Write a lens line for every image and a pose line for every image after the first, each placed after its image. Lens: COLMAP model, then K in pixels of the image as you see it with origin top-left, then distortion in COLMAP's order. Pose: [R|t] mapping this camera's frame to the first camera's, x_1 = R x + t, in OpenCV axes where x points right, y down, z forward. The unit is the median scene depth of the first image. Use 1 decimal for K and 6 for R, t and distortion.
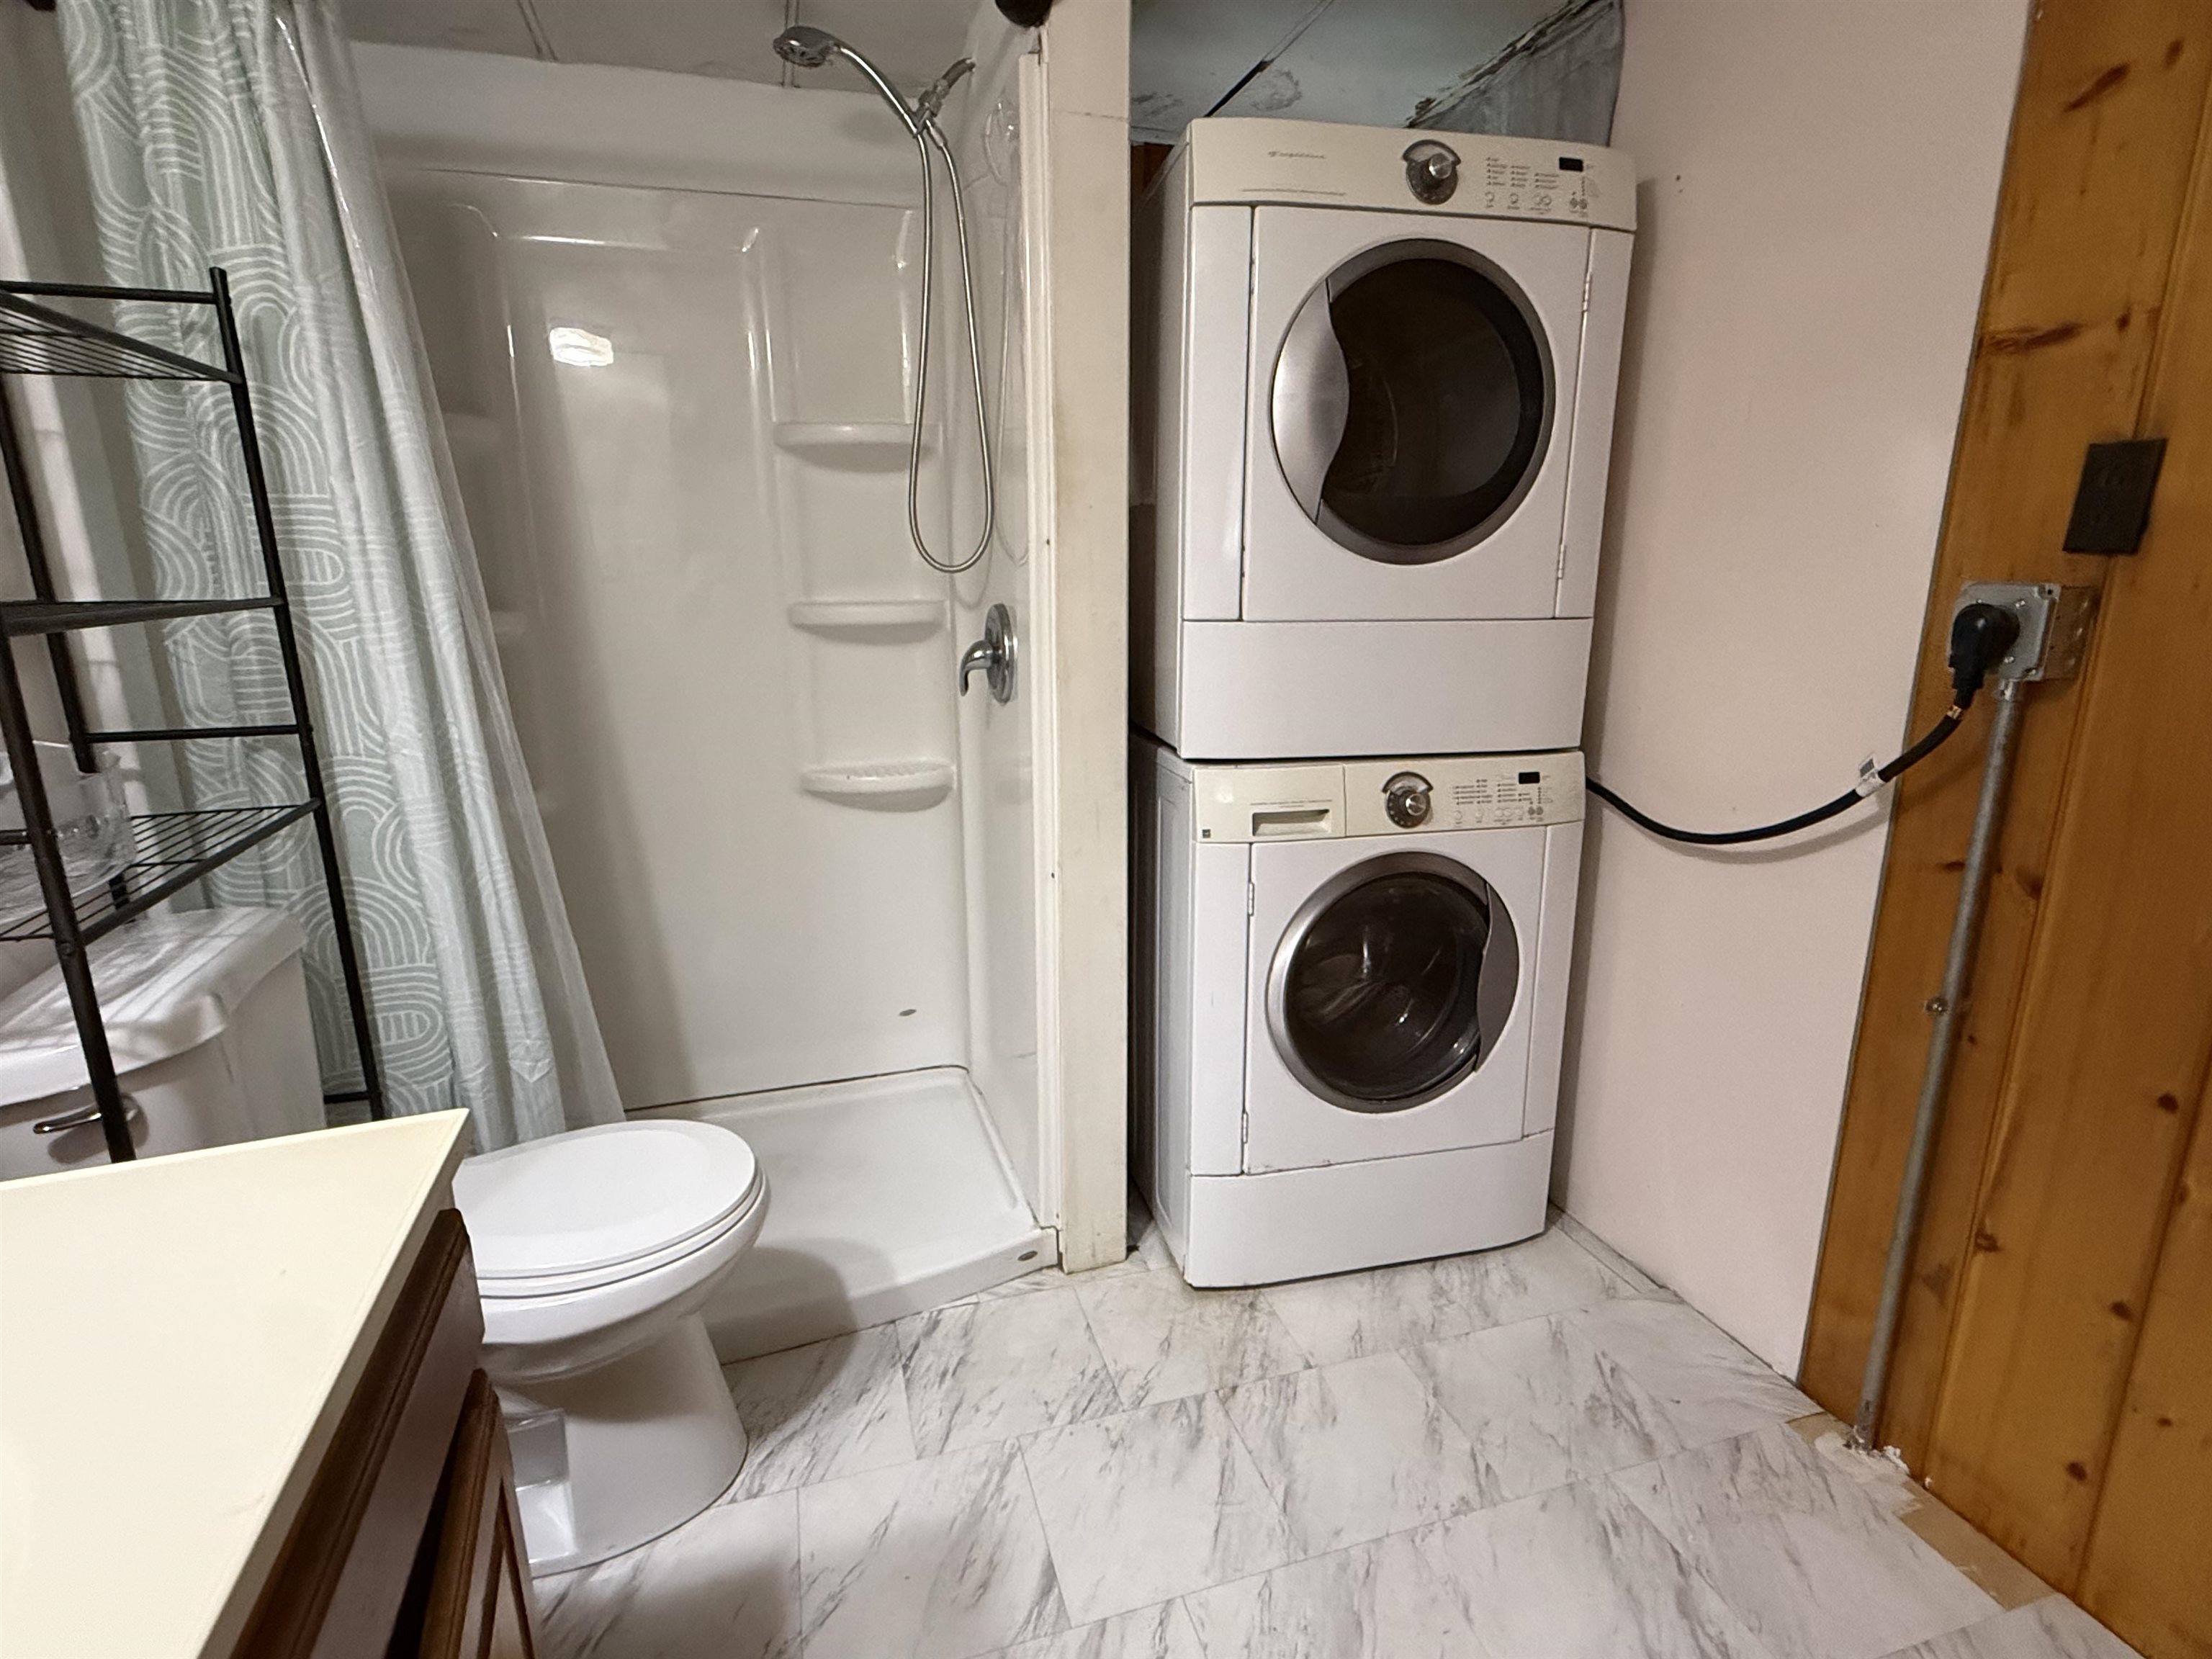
lens RADIAL K [[1096.4, 0, 1107.7], [0, 1096.4, 832.0], [0, 0, 1]] dist [0.000400, -0.000137]
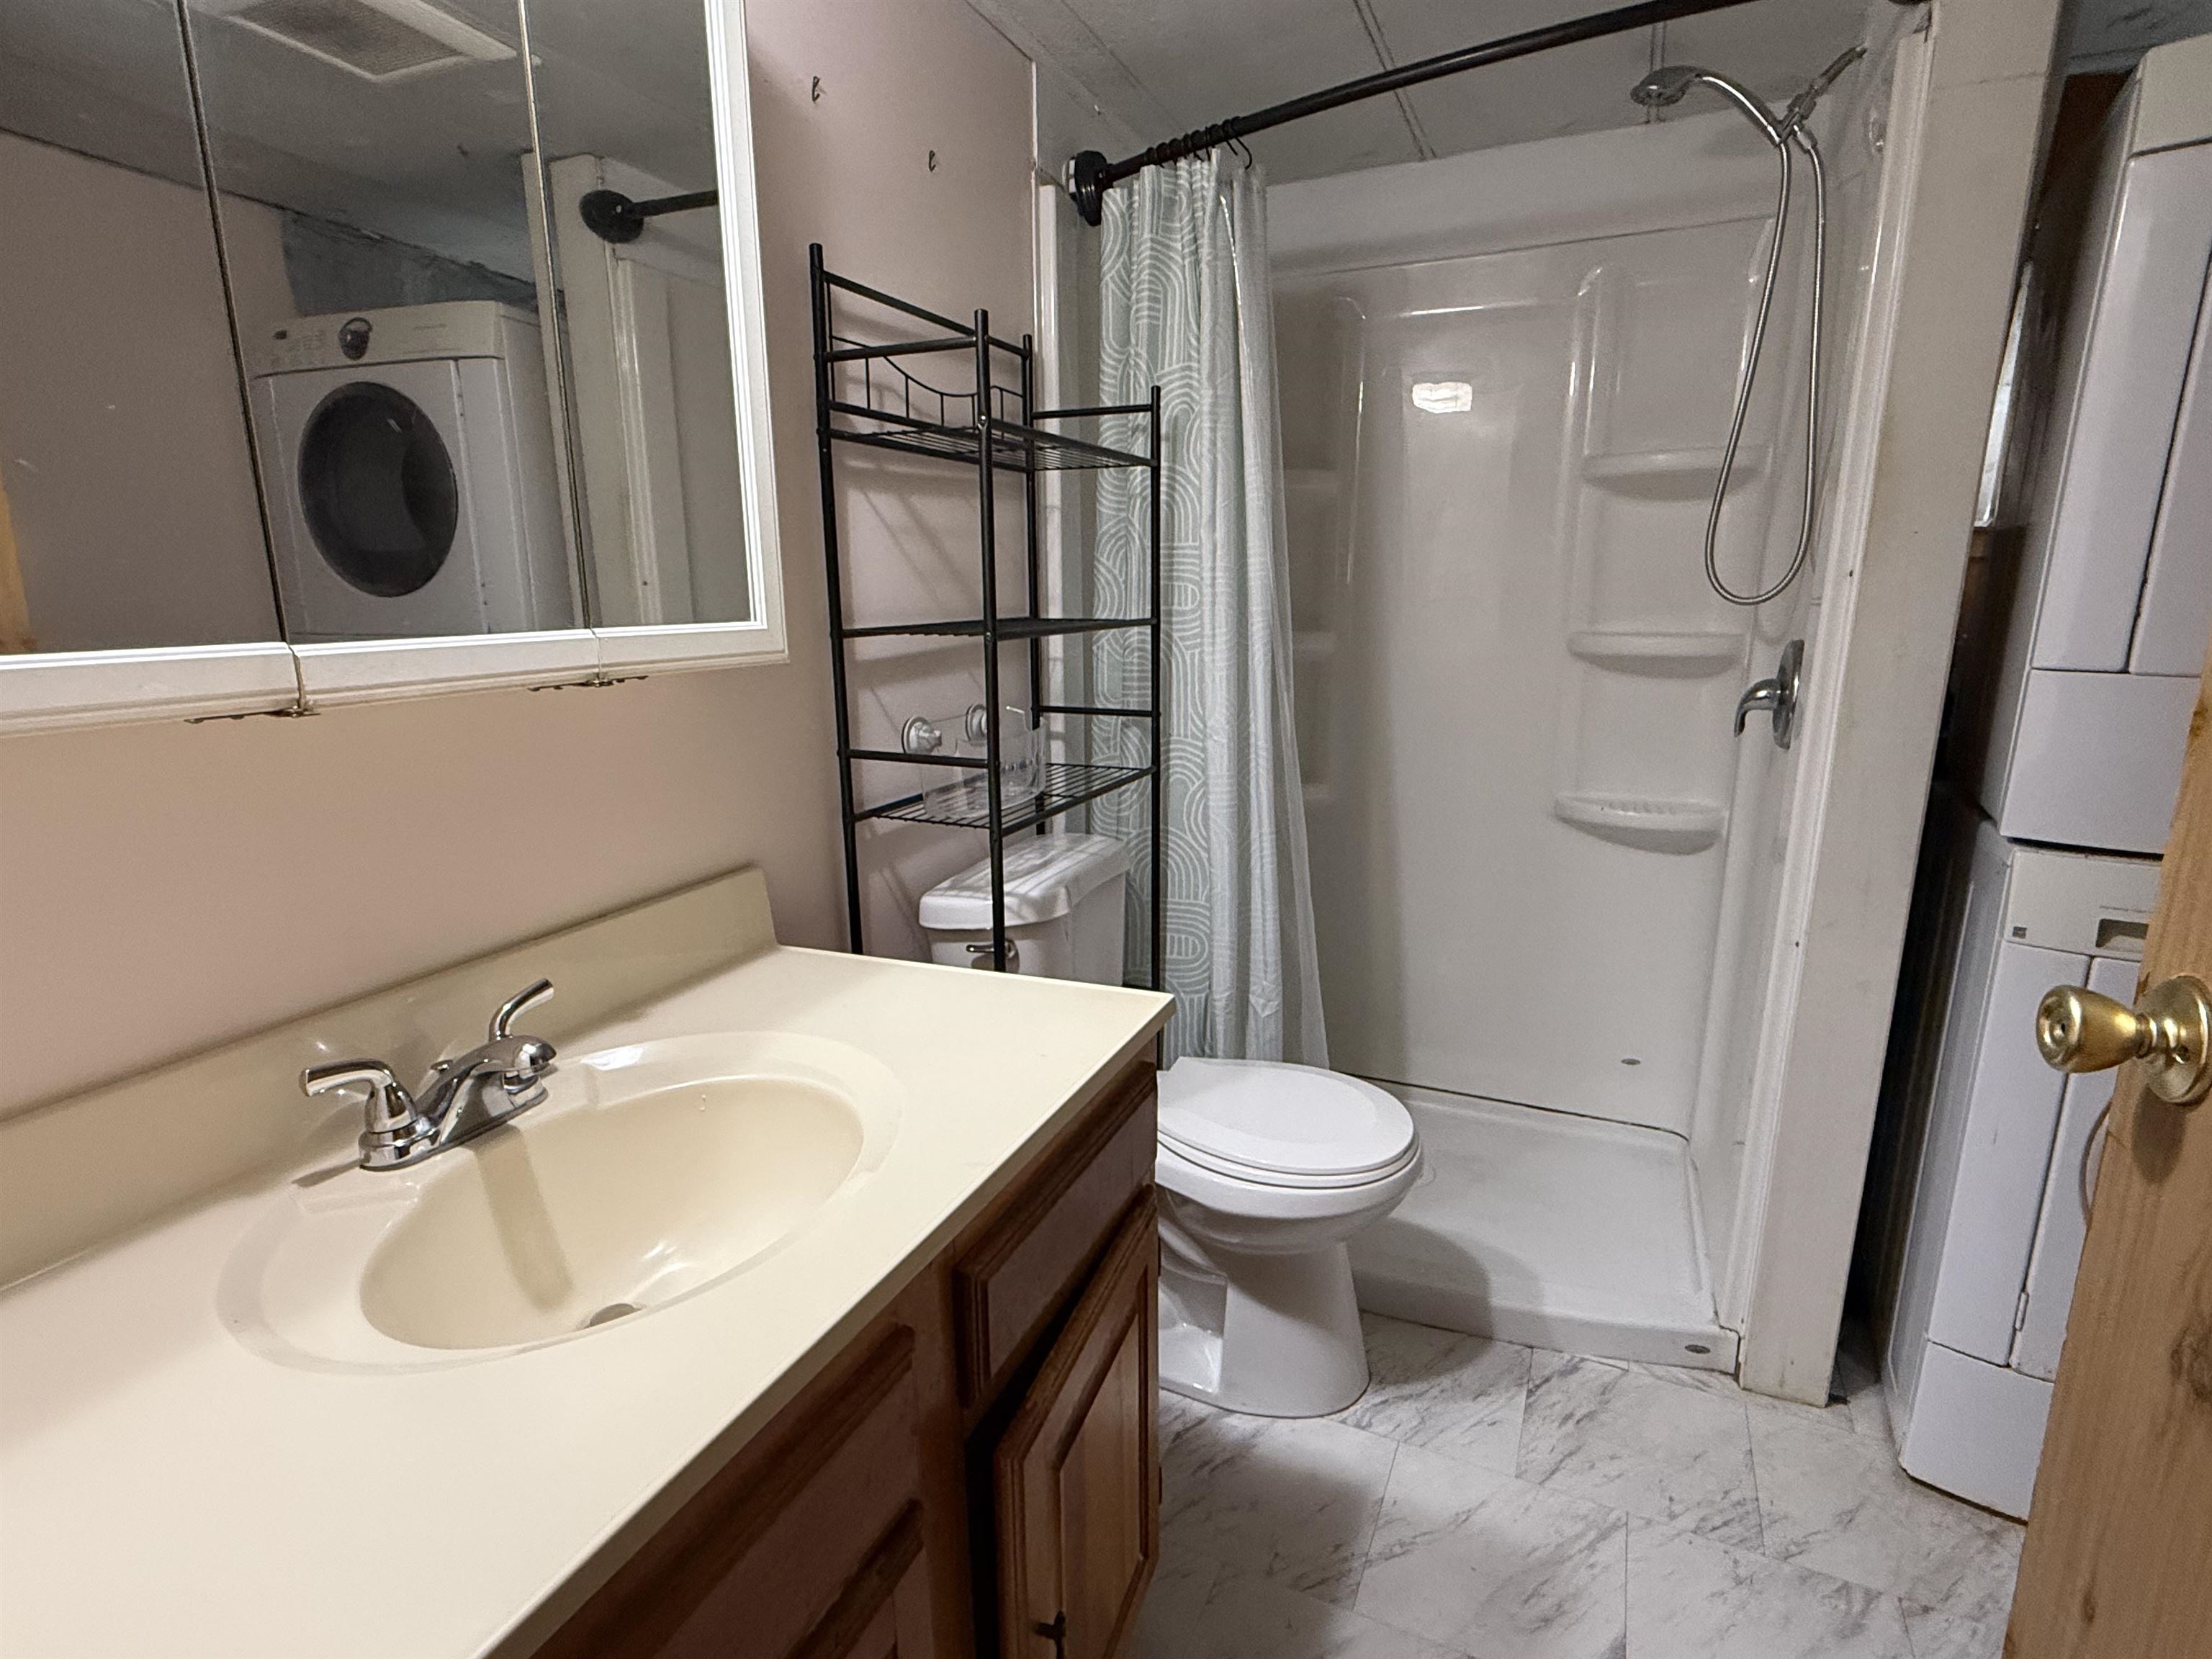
lens RADIAL K [[1096.4, 0, 1109.8], [0, 1096.4, 831.4], [0, 0, 1]] dist [0.000400, -0.000137]
pose [[0.749033, 0.147815, -0.645833, 0.104131], [-0.160727, 0.986216, 0.039311, 0.004273], [0.642742, 0.074358, 0.762466, -0.053764]]
